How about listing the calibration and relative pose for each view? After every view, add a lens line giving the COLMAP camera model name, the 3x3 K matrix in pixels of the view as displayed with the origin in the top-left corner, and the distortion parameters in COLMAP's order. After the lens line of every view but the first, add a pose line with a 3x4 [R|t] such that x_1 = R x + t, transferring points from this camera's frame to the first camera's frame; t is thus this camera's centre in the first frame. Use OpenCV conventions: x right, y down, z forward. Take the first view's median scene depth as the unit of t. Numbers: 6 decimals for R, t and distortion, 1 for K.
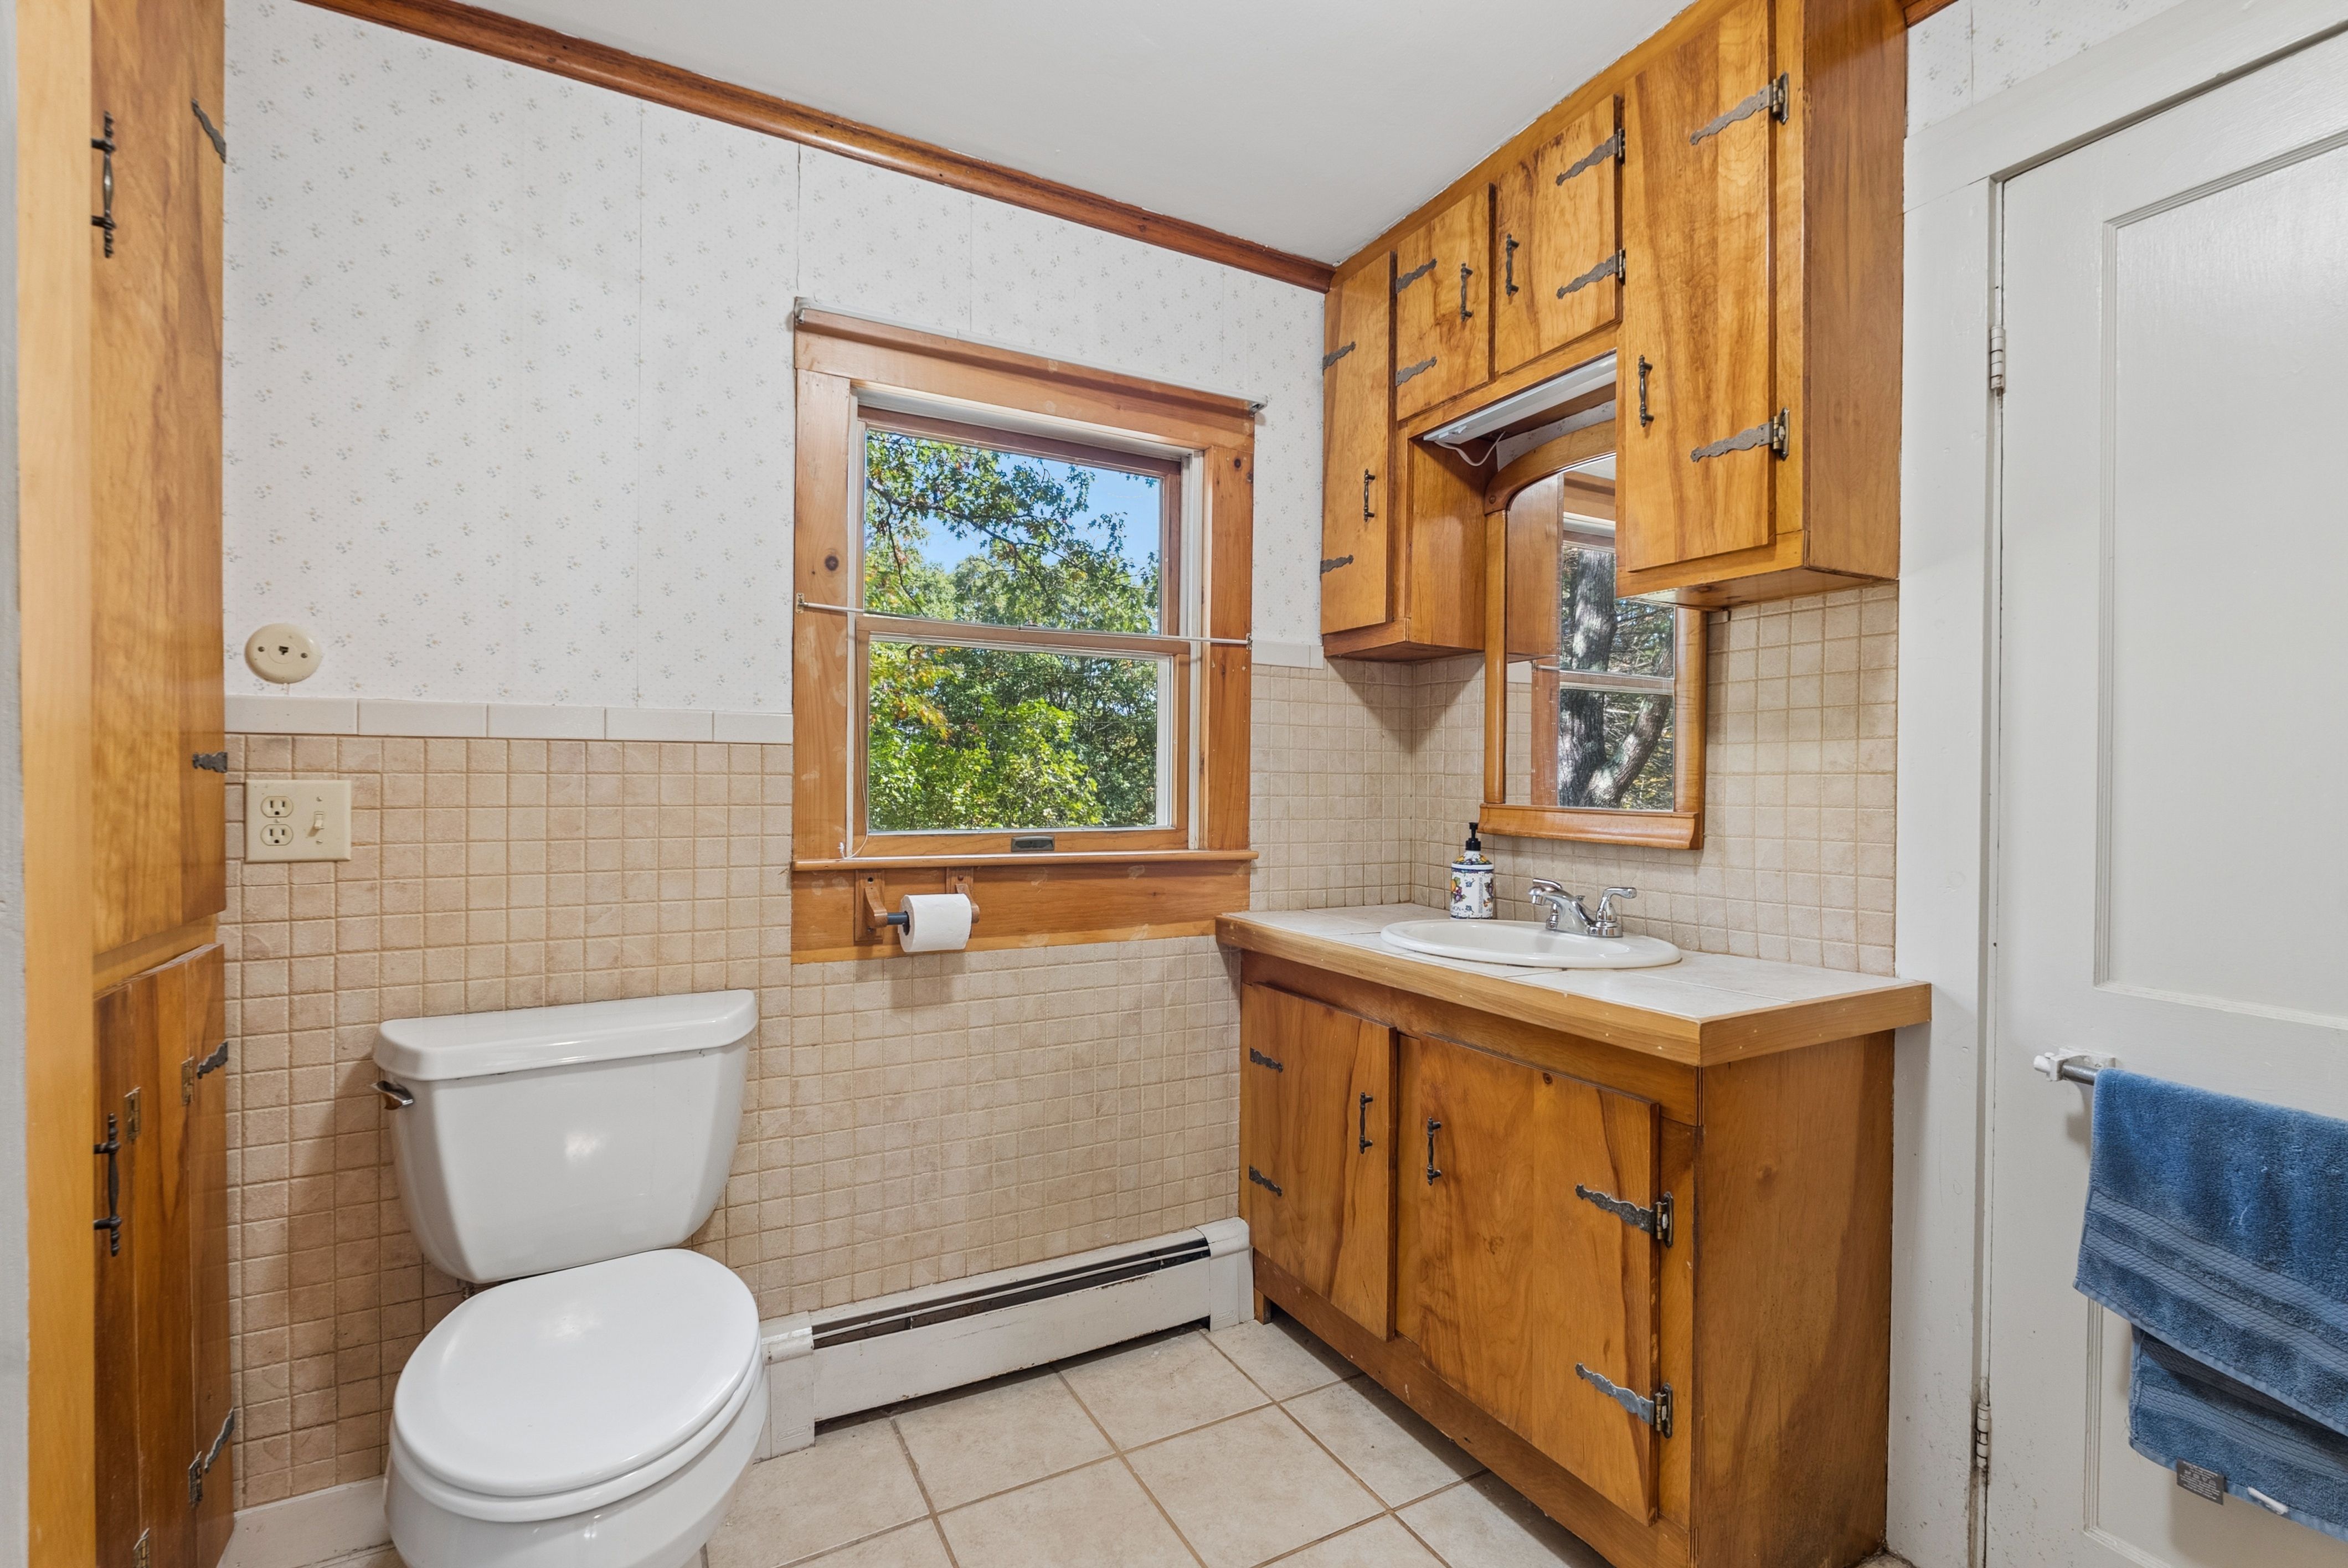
lens RADIAL K [[1048.5, 0, 1167.8], [0, 1048.5, 788.2], [0, 0, 1]] dist [-0.003269, 0.000874]
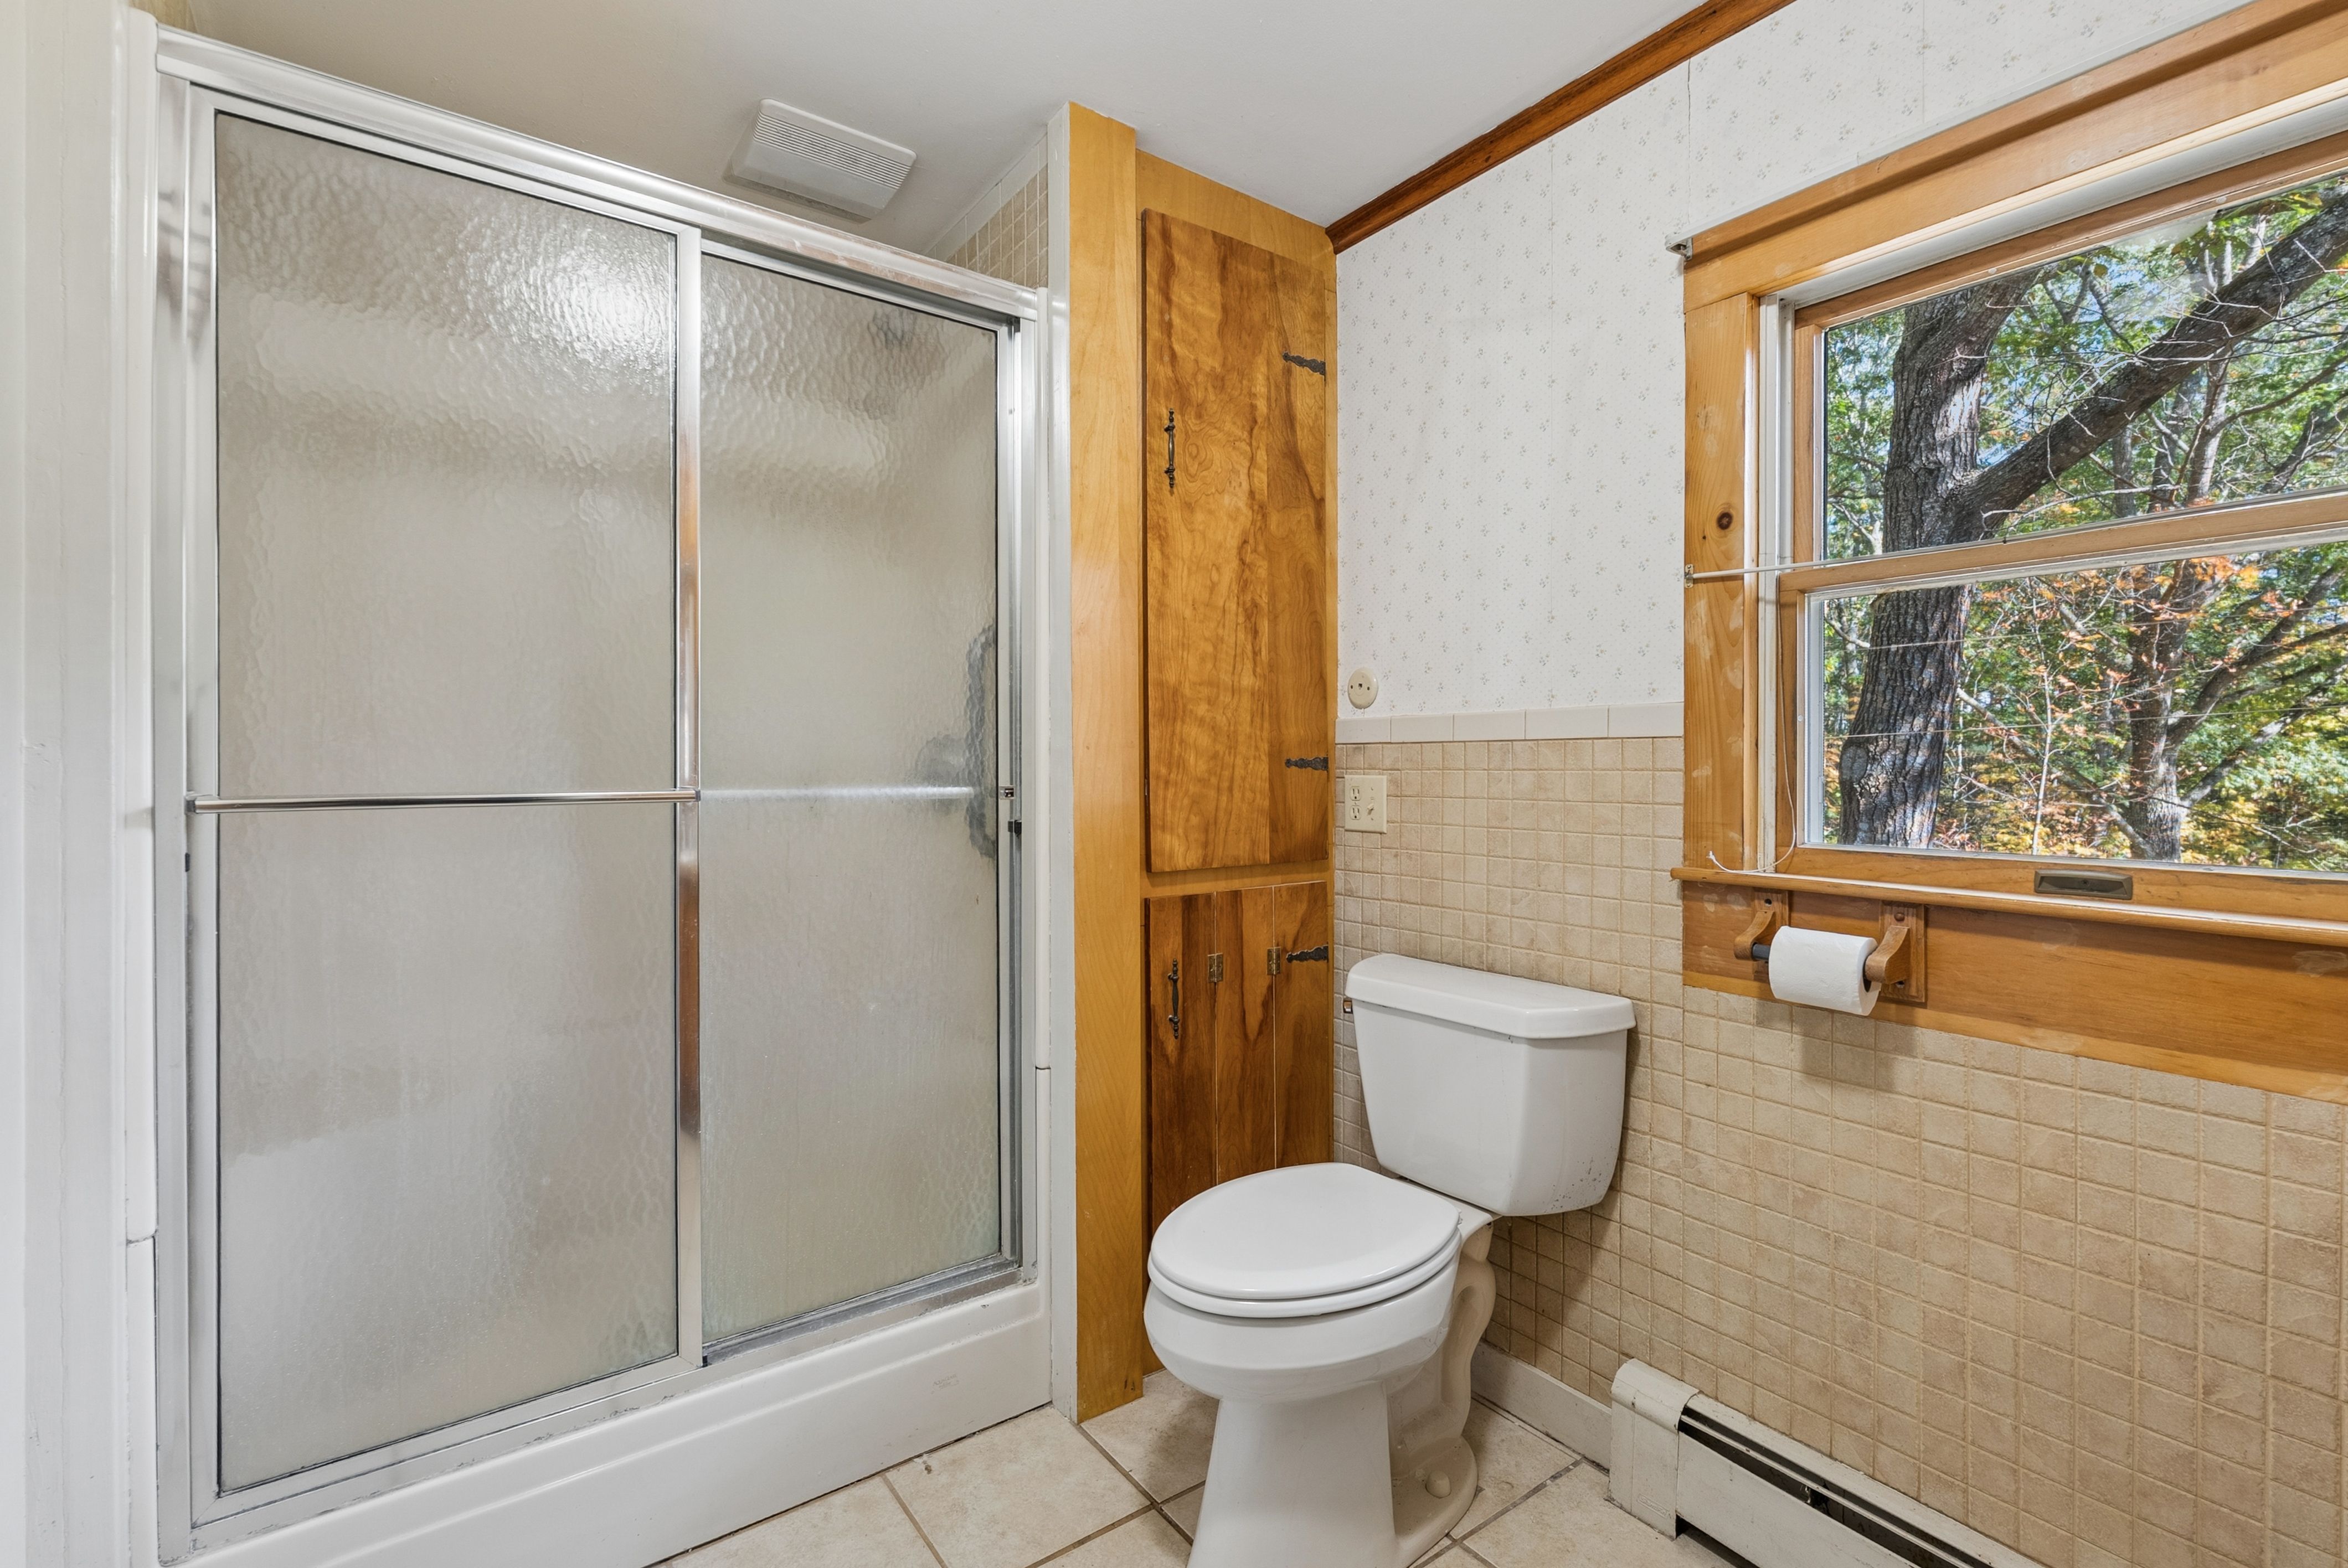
lens RADIAL K [[1048.5, 0, 1166.5], [0, 1048.5, 771.4], [0, 0, 1]] dist [-0.003269, 0.000874]
pose [[0.115980, -0.002017, -0.993250, 0.484732], [-0.012604, 0.999914, -0.003503, -0.003848], [0.993172, 0.012925, 0.115944, 0.475280]]
